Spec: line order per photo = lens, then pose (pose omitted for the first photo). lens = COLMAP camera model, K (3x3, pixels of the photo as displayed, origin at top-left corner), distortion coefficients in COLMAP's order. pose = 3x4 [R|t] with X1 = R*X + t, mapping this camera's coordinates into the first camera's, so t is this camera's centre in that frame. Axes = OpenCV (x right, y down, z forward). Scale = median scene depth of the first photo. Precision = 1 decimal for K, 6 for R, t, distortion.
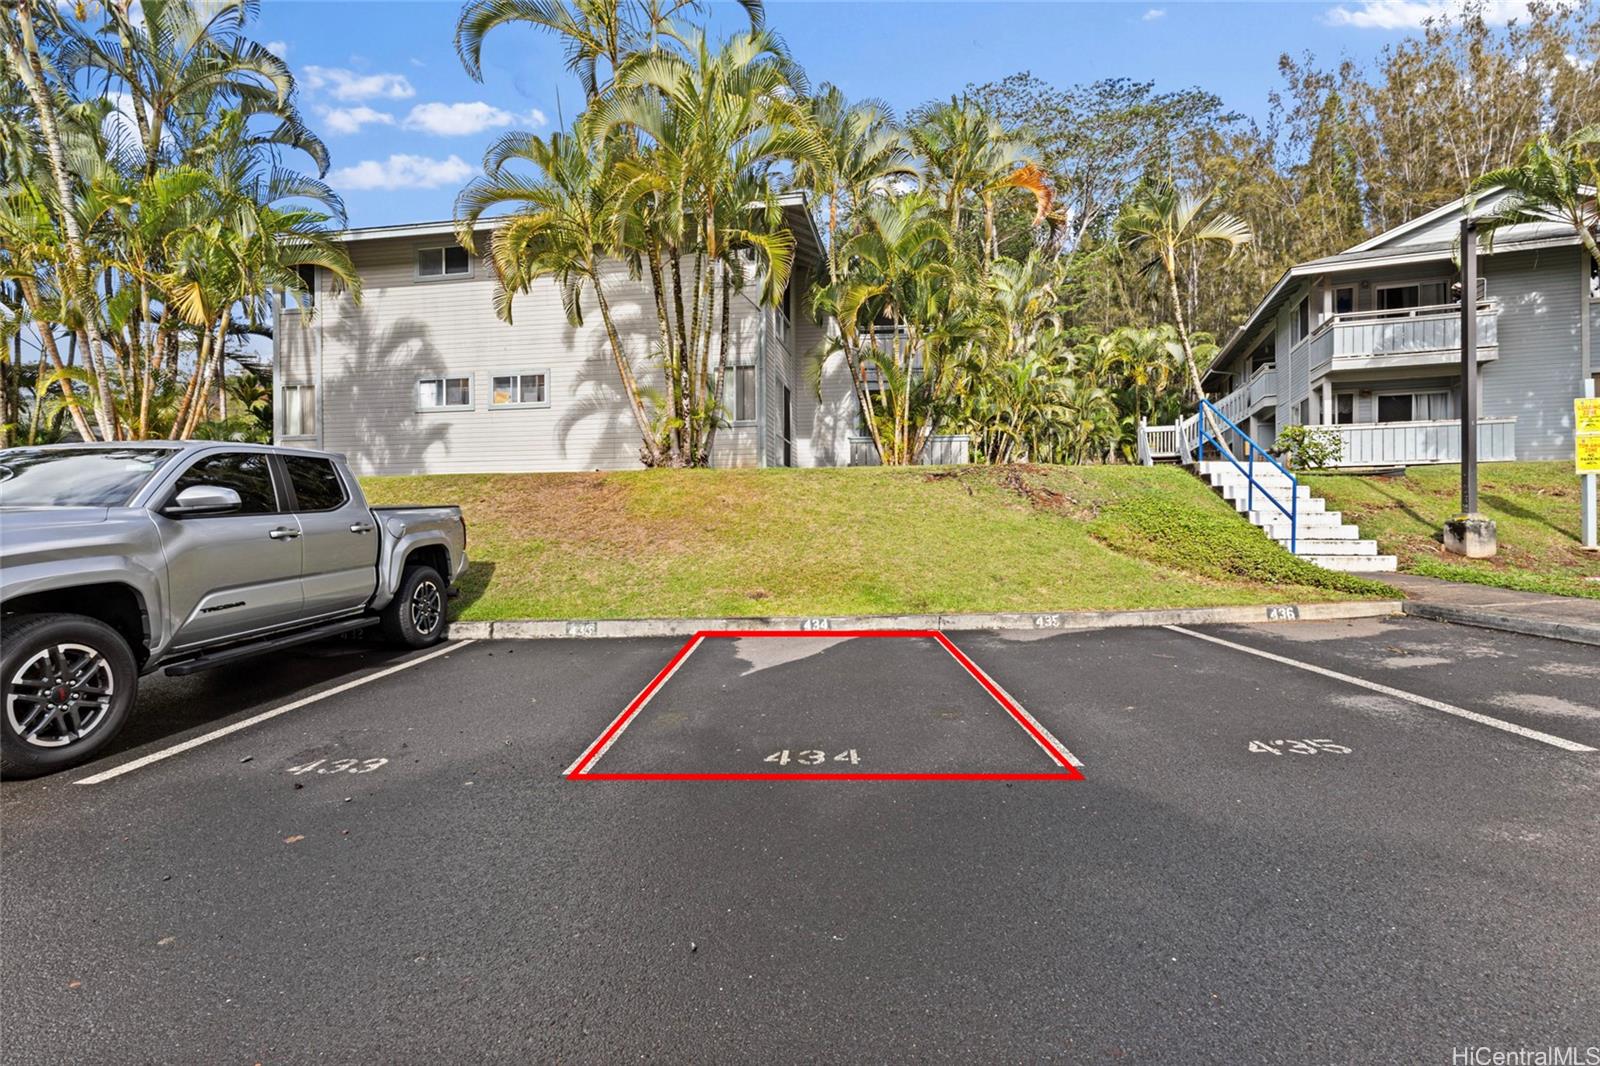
lens RADIAL K [[735.2, 0, 800.0], [0, 735.2, 533.0], [0, 0, 1]] dist [0.002168, -0.000219]
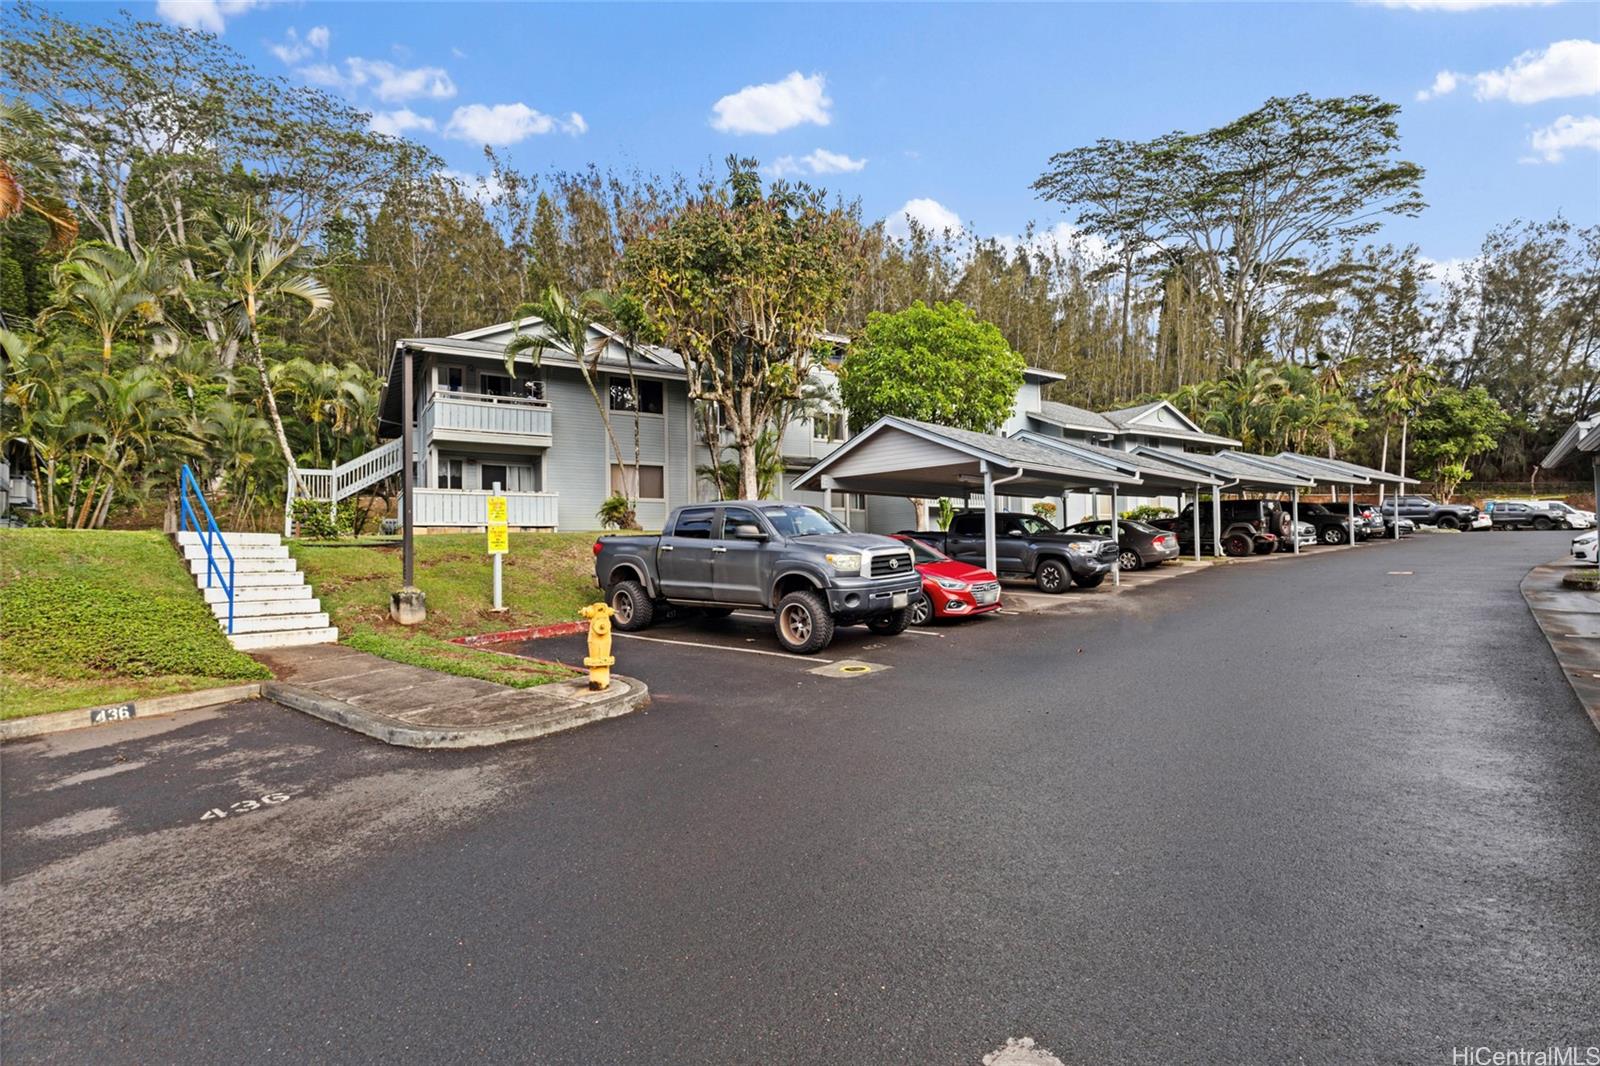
lens RADIAL K [[735.2, 0, 800.0], [0, 735.2, 533.0], [0, 0, 1]] dist [0.002168, -0.000219]
pose [[0.620822, 0.015381, 0.783801, 0.199906], [0.013797, 0.999438, -0.030540, -0.037170], [-0.783830, 0.029774, 0.620261, -0.133445]]
